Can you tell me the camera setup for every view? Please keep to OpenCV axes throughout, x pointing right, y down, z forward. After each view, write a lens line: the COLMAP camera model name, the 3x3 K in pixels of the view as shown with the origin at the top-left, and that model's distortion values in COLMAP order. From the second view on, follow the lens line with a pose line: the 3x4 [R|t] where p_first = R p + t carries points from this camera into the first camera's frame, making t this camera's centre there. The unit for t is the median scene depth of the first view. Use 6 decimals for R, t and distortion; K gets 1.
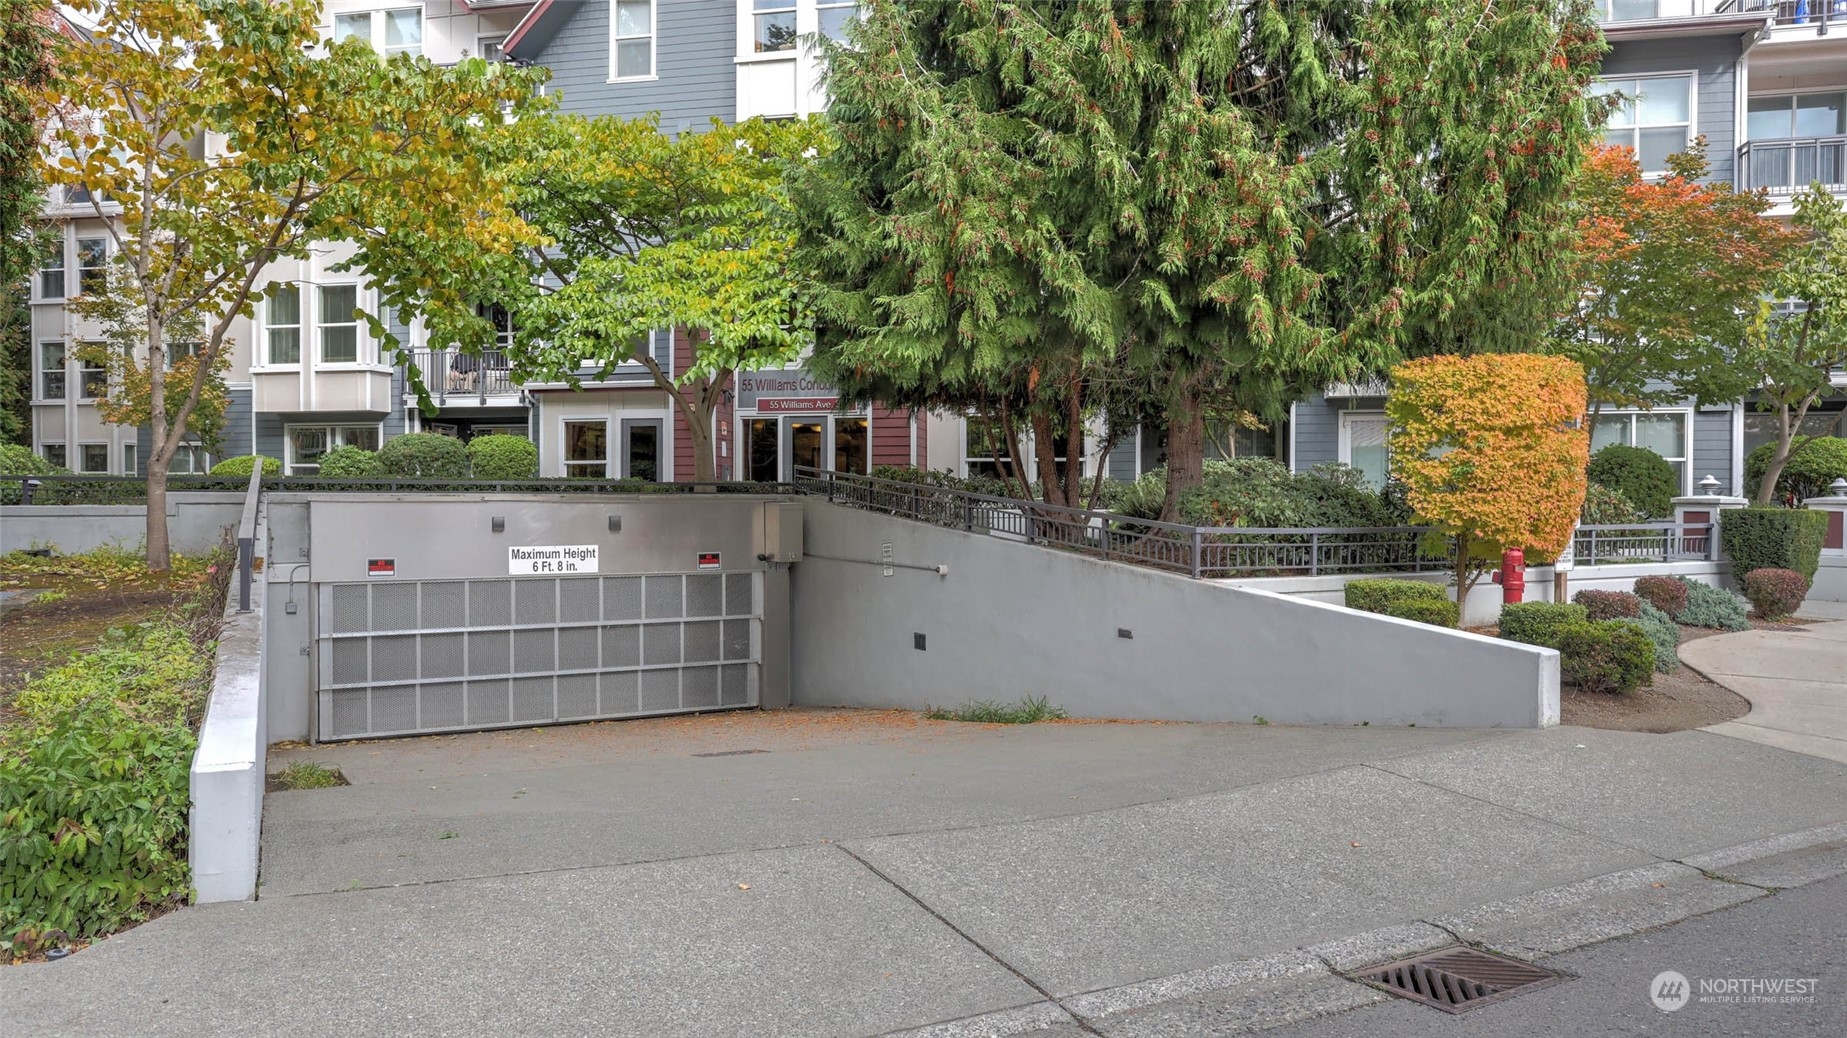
lens RADIAL K [[1196.5, 0, 933.5], [0, 1196.5, 513.7], [0, 0, 1]] dist [-0.042657, 0.063996]
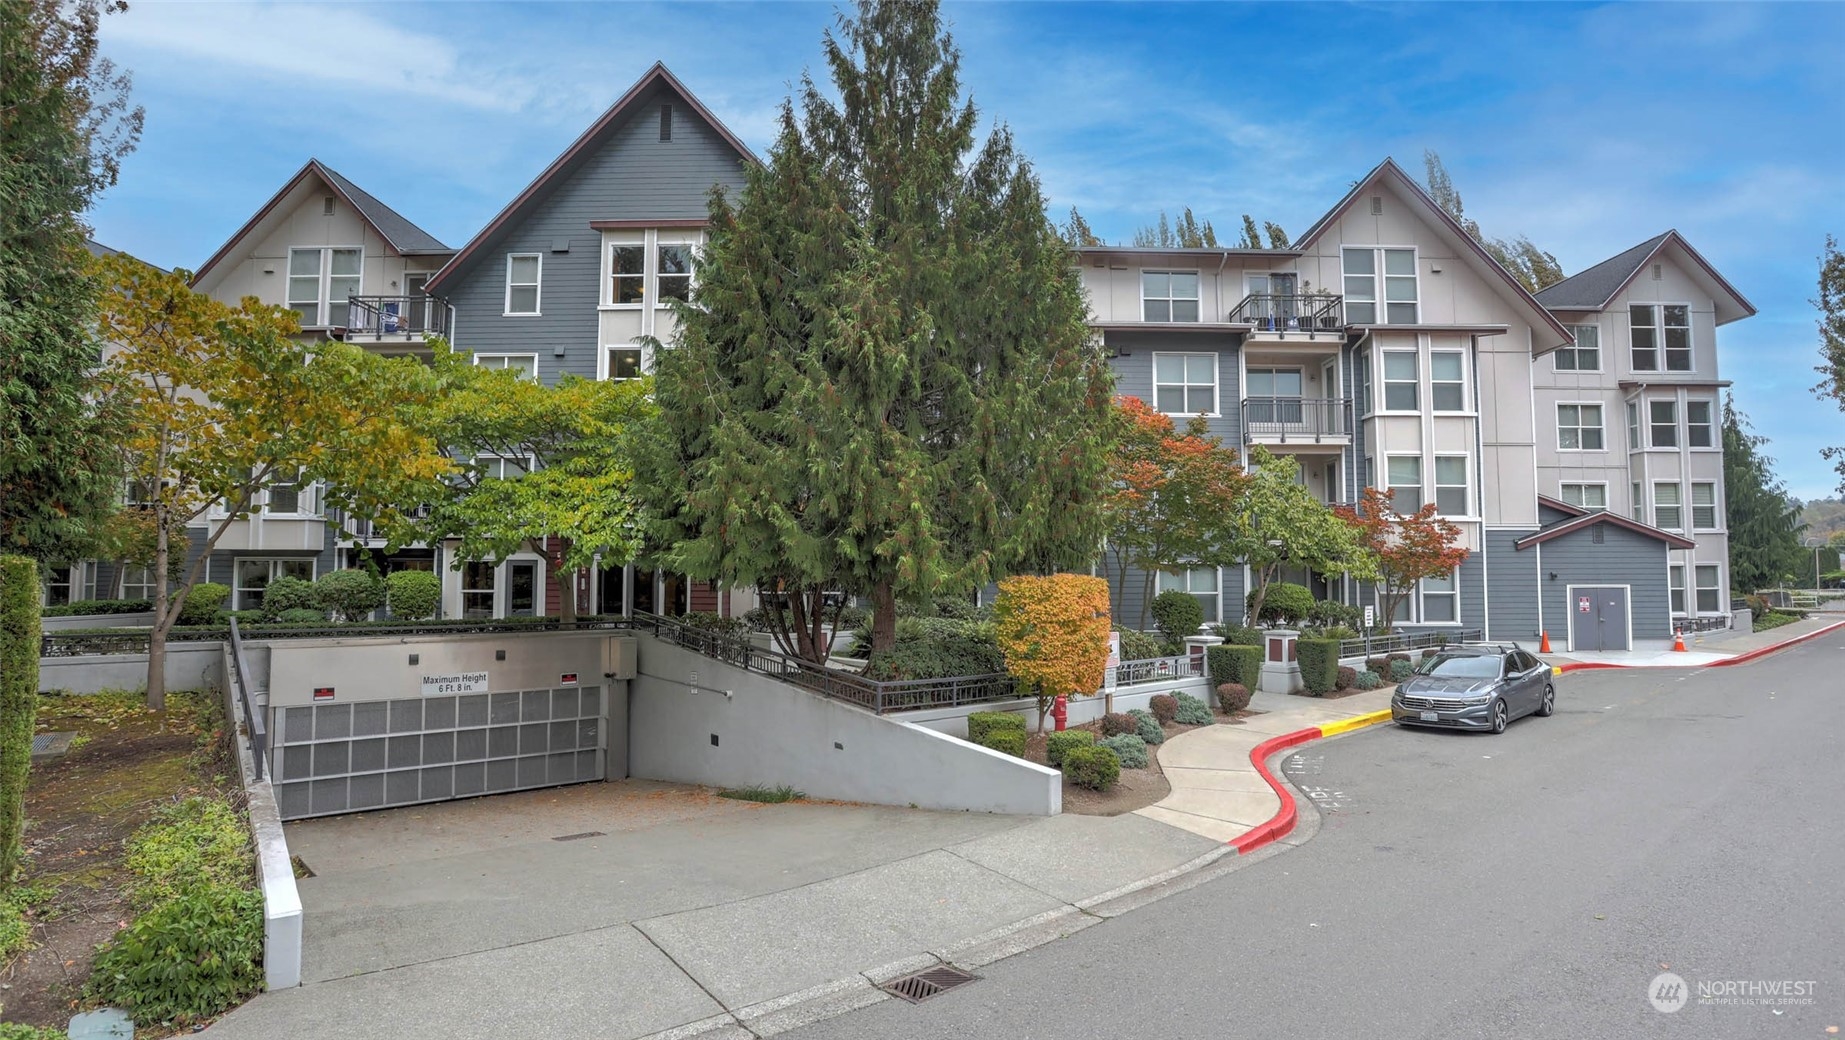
lens RADIAL K [[906.7, 0, 922.5], [0, 906.7, 520.0], [0, 0, 1]] dist [-0.058709, 0.034799]
pose [[0.983432, 0.011339, 0.180924, 0.049585], [0.001118, 0.997643, -0.068602, -0.119941], [-0.181275, 0.067668, 0.981102, -0.228143]]
